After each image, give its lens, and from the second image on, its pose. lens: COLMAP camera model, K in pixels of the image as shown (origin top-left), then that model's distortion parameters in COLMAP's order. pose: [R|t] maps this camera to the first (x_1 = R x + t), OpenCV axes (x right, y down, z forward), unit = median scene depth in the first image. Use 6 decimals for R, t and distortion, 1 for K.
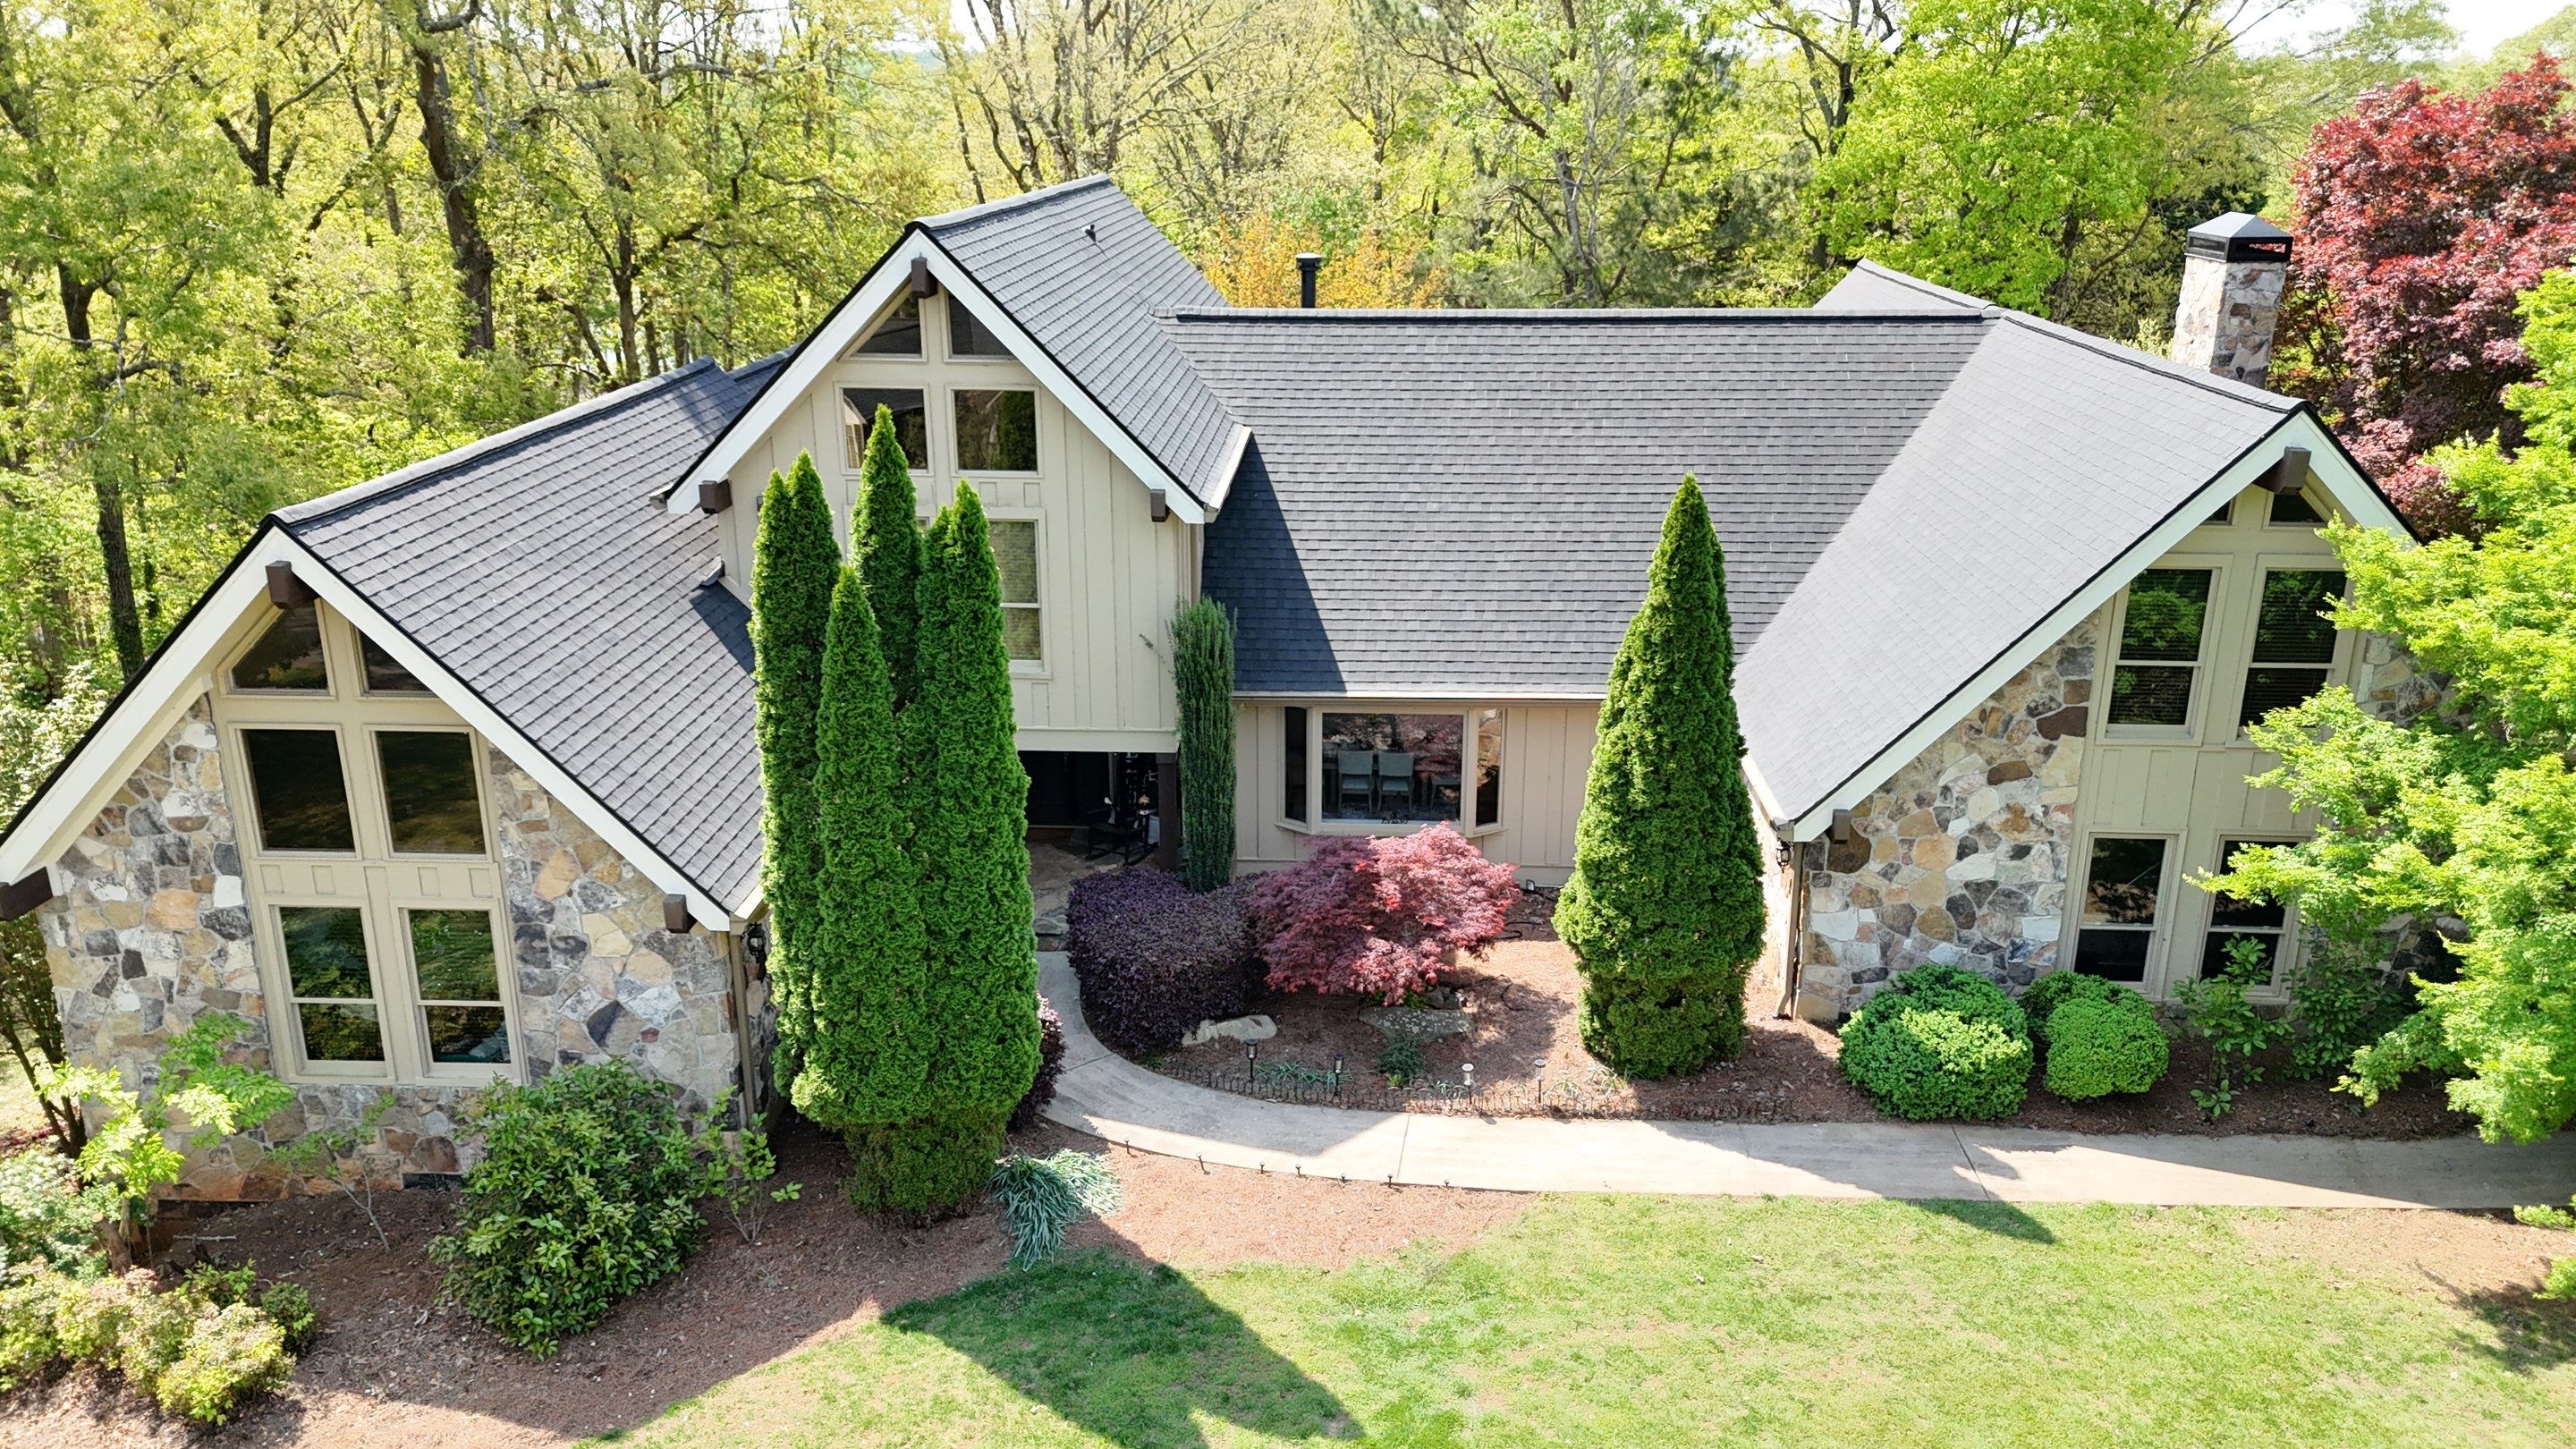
lens RADIAL K [[1895.3, 0, 1272.8], [0, 1895.3, 732.6], [0, 0, 1]] dist [0.046878, -0.027297]
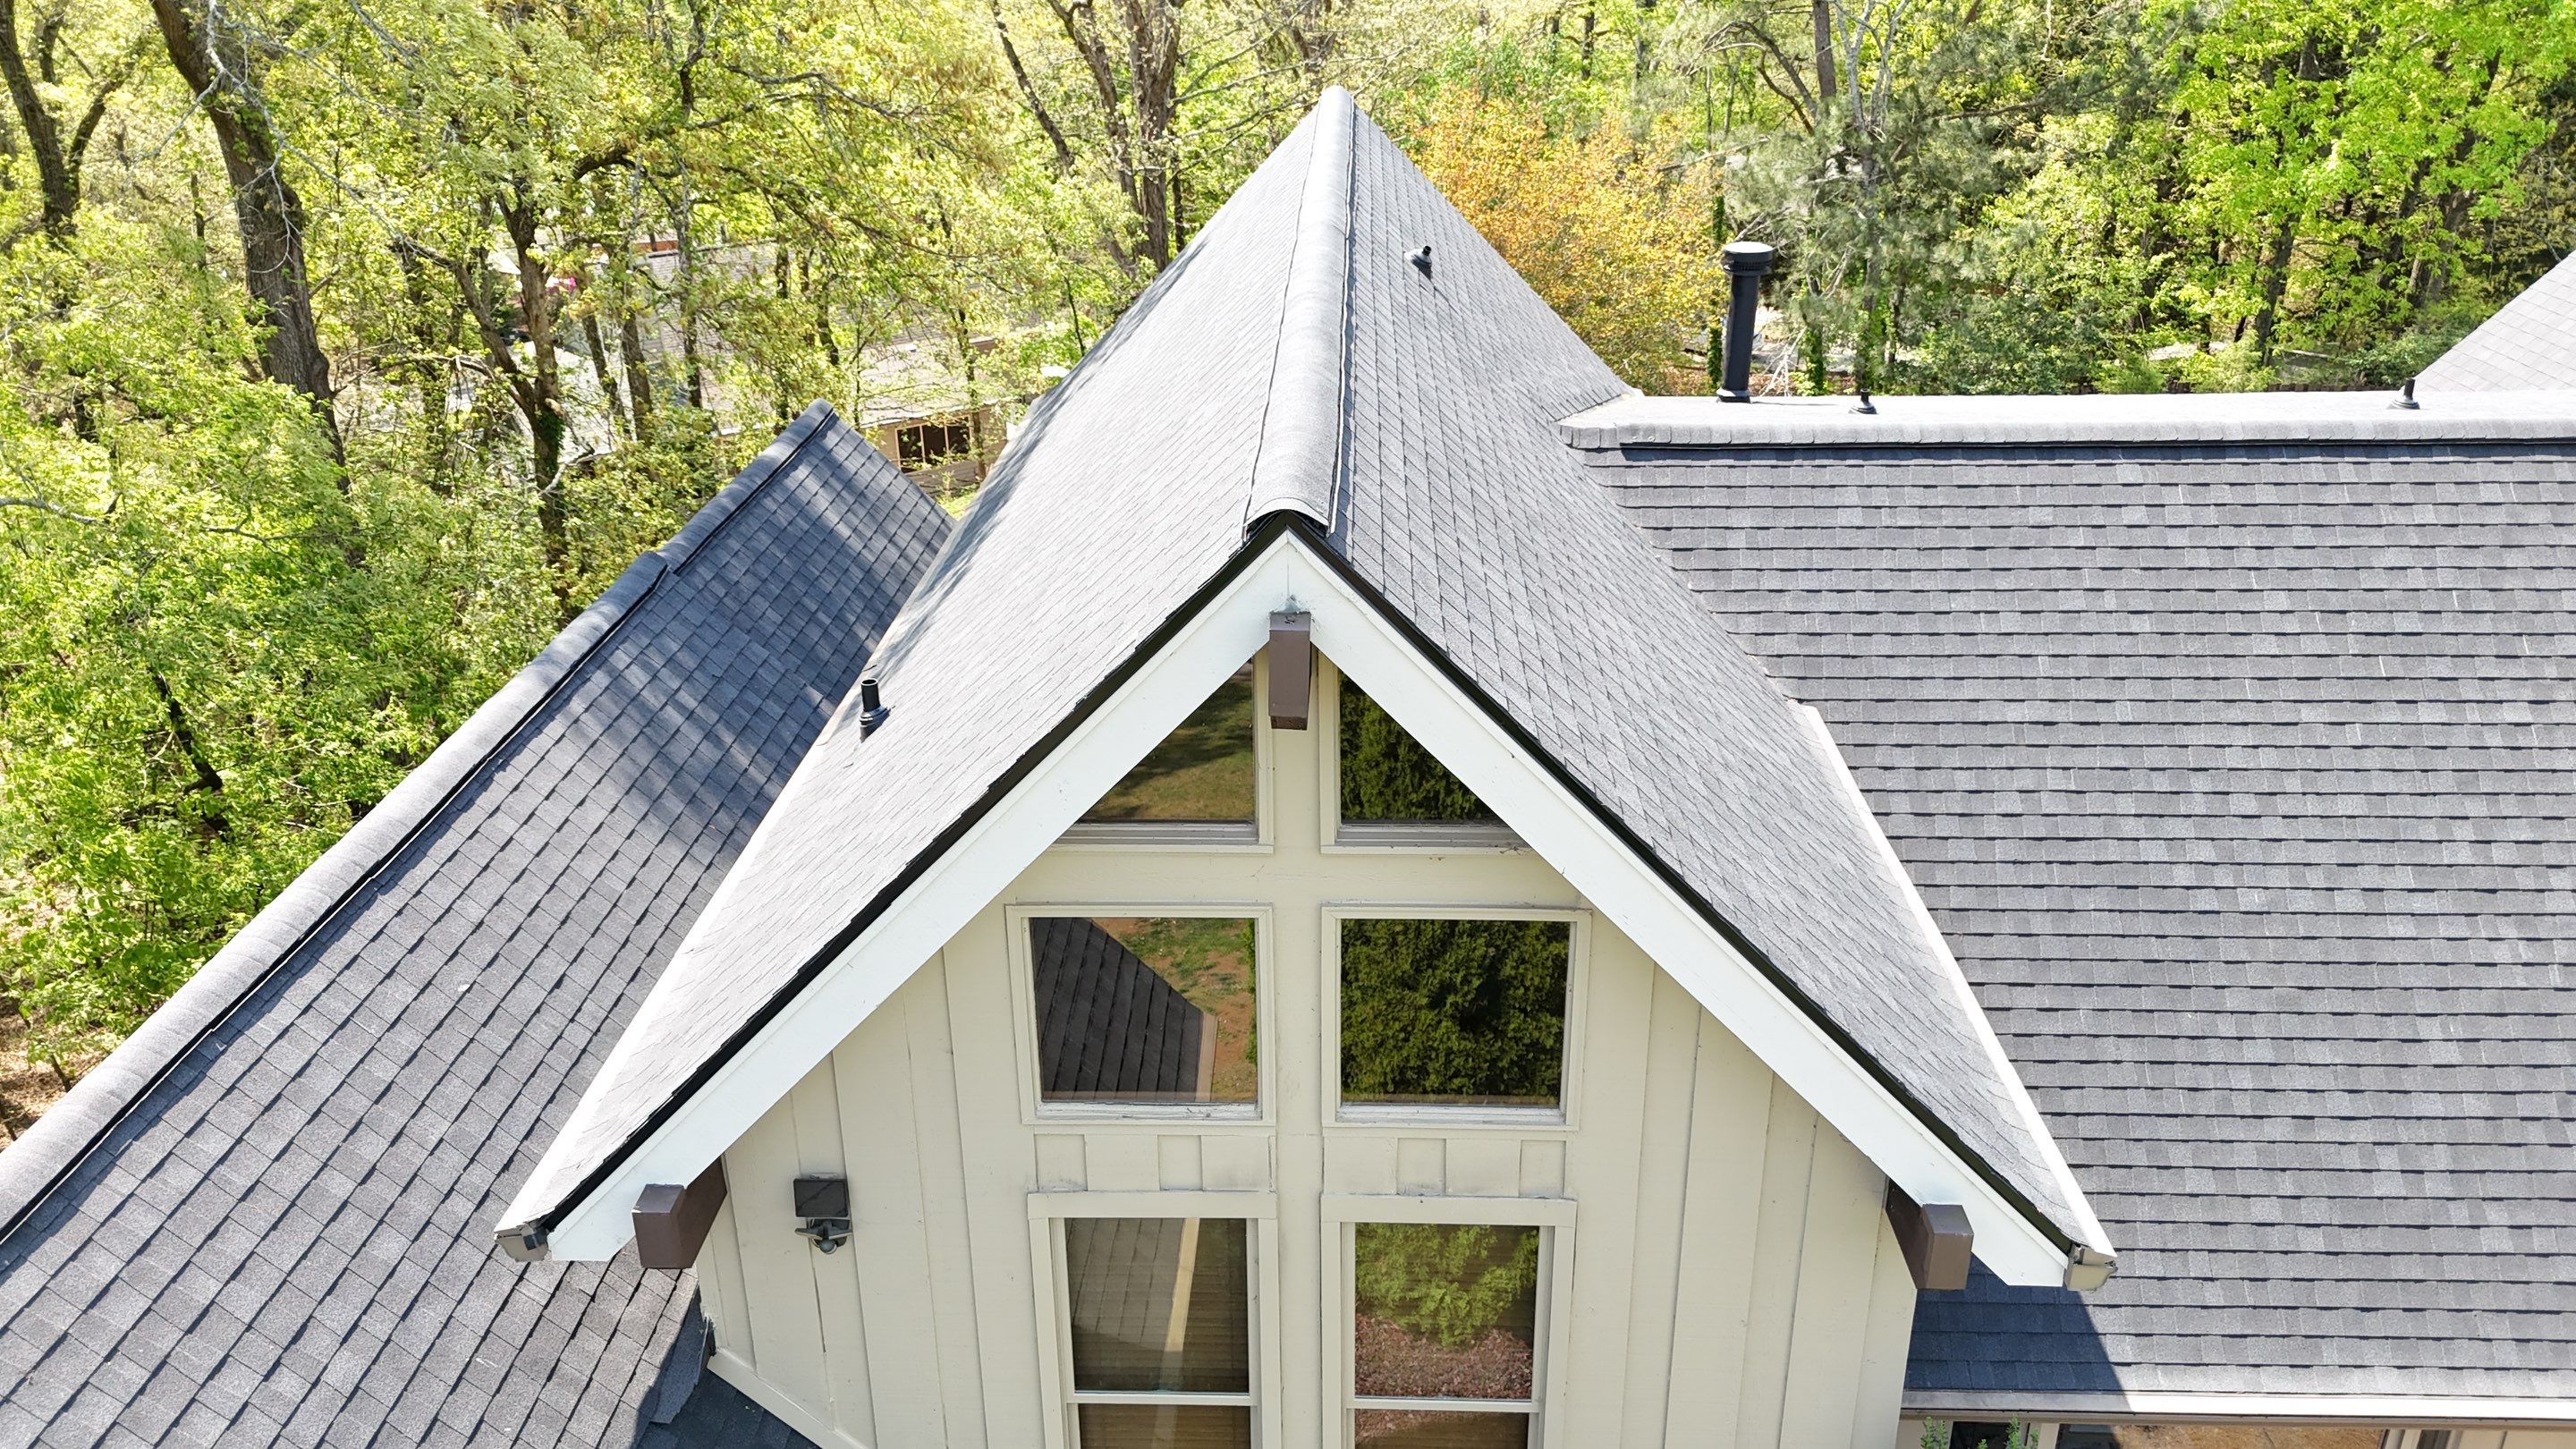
lens RADIAL K [[1895.3, 0, 1290.3], [0, 1895.3, 703.3], [0, 0, 1]] dist [0.046878, -0.027297]
pose [[0.999670, -0.019303, 0.016935, -0.151017], [0.017808, 0.996276, 0.084361, -0.206617], [-0.018500, -0.084031, 0.996291, 0.546781]]
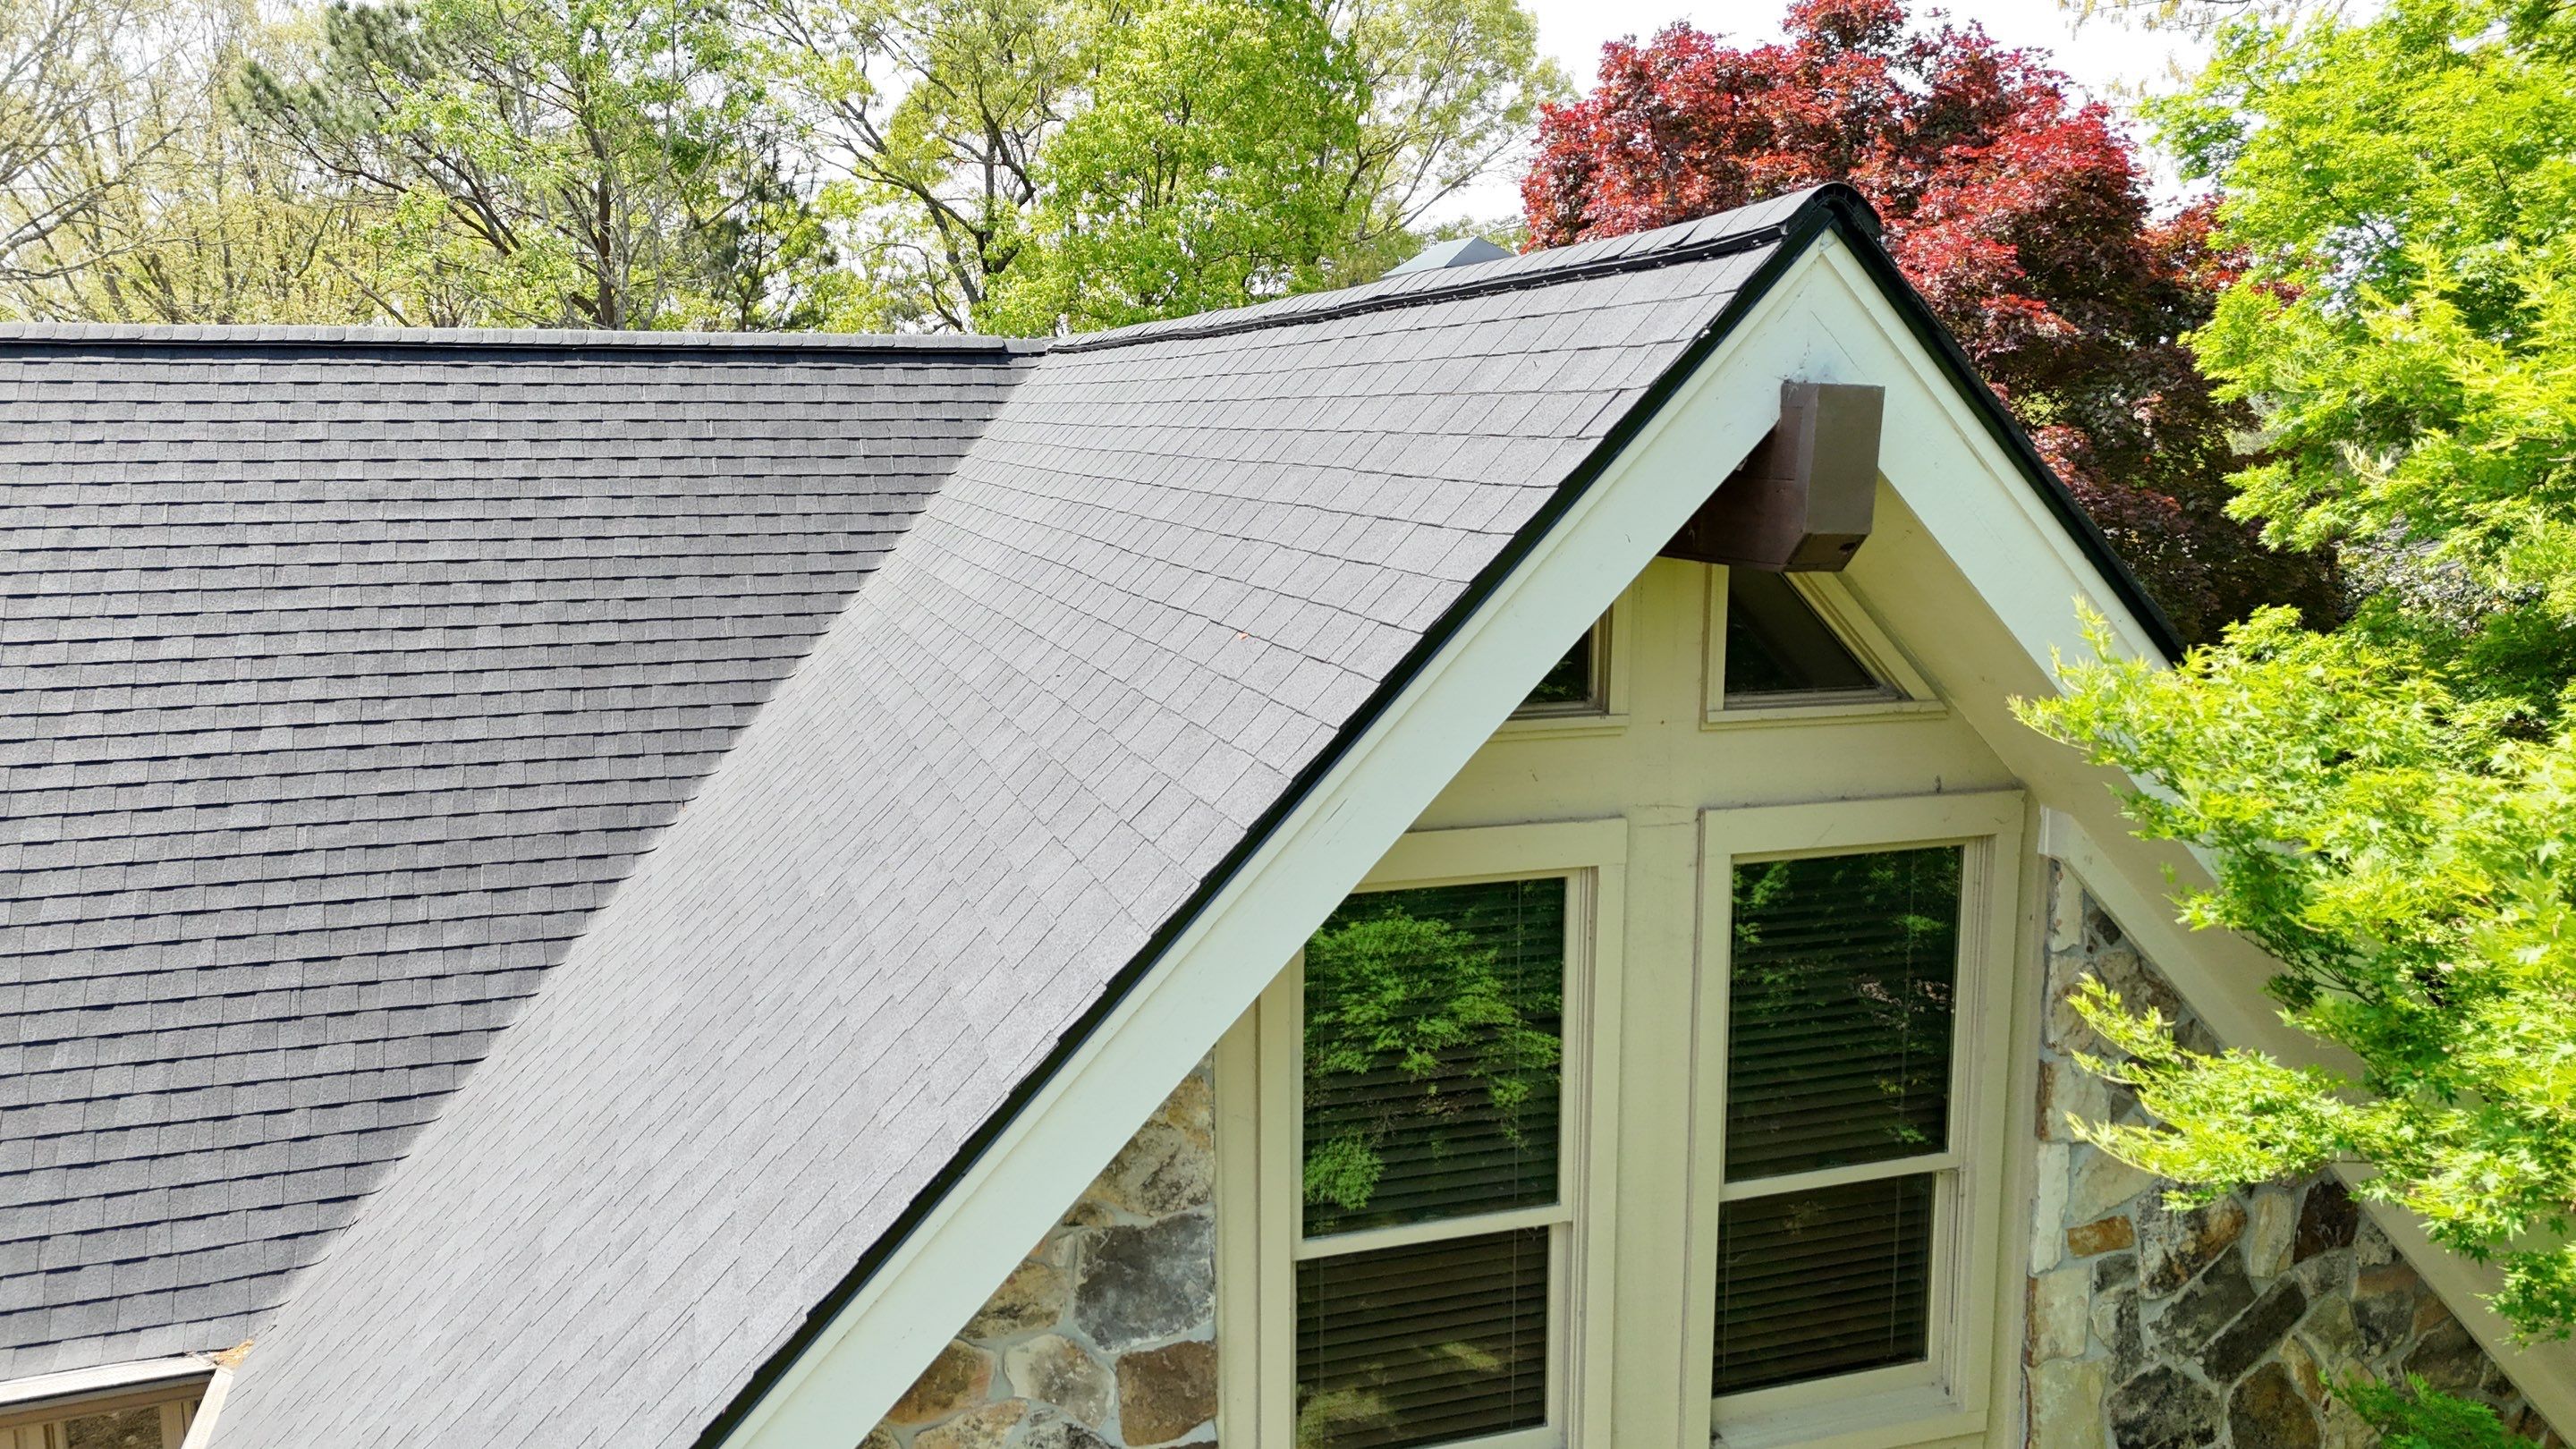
lens RADIAL K [[1895.3, 0, 1288.9], [0, 1895.3, 728.8], [0, 0, 1]] dist [0.046878, -0.027297]
pose [[0.931039, -0.060111, 0.359935, 0.268026], [0.114396, 0.984699, -0.131456, -0.056455], [-0.346526, 0.163566, 0.923670, 0.569921]]
